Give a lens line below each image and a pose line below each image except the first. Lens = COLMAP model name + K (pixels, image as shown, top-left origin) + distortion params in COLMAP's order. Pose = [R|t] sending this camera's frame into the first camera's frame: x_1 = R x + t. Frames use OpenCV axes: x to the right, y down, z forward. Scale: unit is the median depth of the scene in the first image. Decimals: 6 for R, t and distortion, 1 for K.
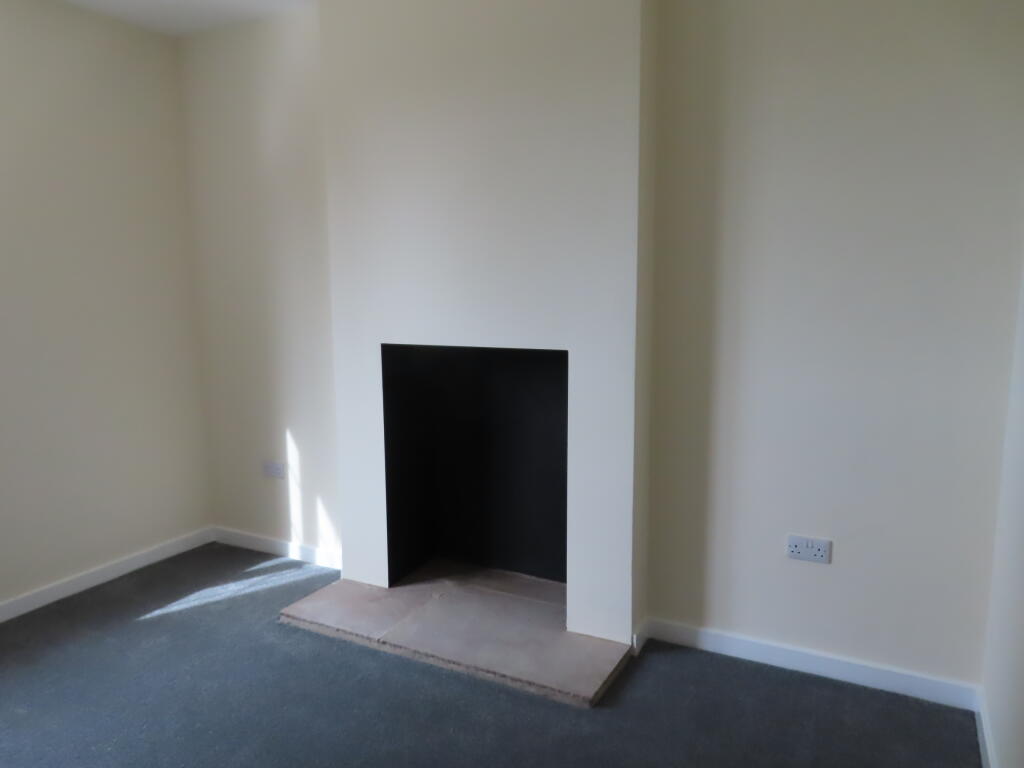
lens RADIAL K [[726.9, 0, 512.0], [0, 726.9, 384.0], [0, 0, 1]] dist [-0.002383, 0.000927]
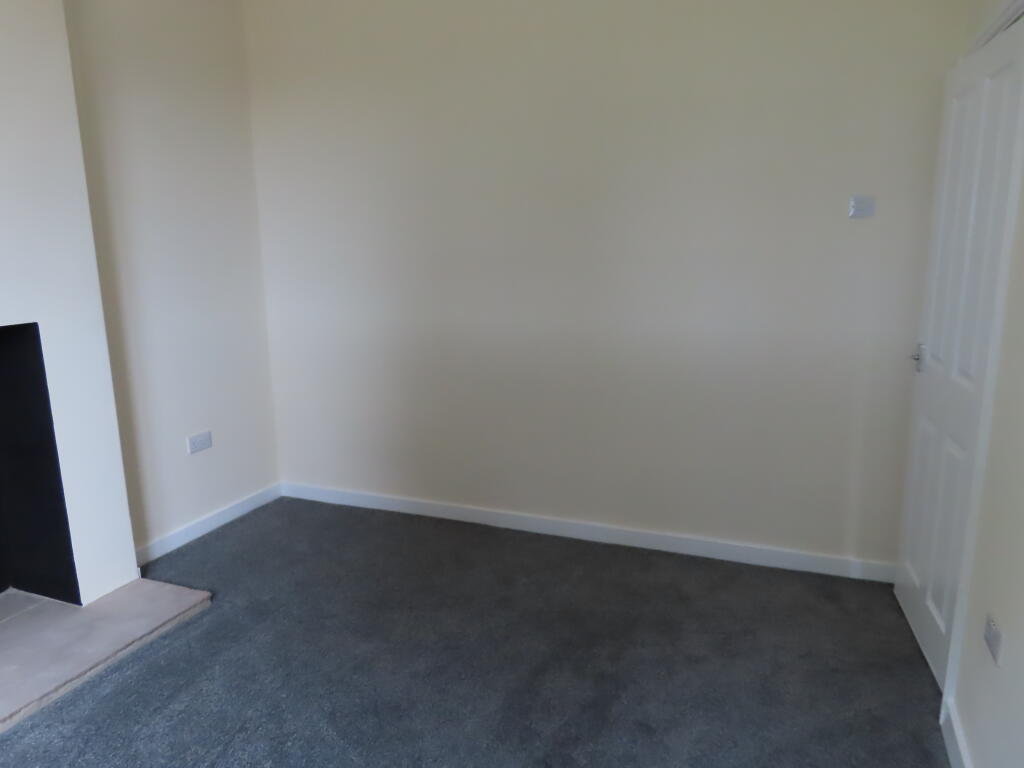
lens RADIAL K [[726.9, 0, 512.0], [0, 726.9, 384.0], [0, 0, 1]] dist [-0.002383, 0.000927]
pose [[-0.098694, -0.185931, 0.977594, -0.963942], [0.159582, 0.966718, 0.199973, -0.061081], [-0.982239, 0.175743, -0.065738, 0.478761]]
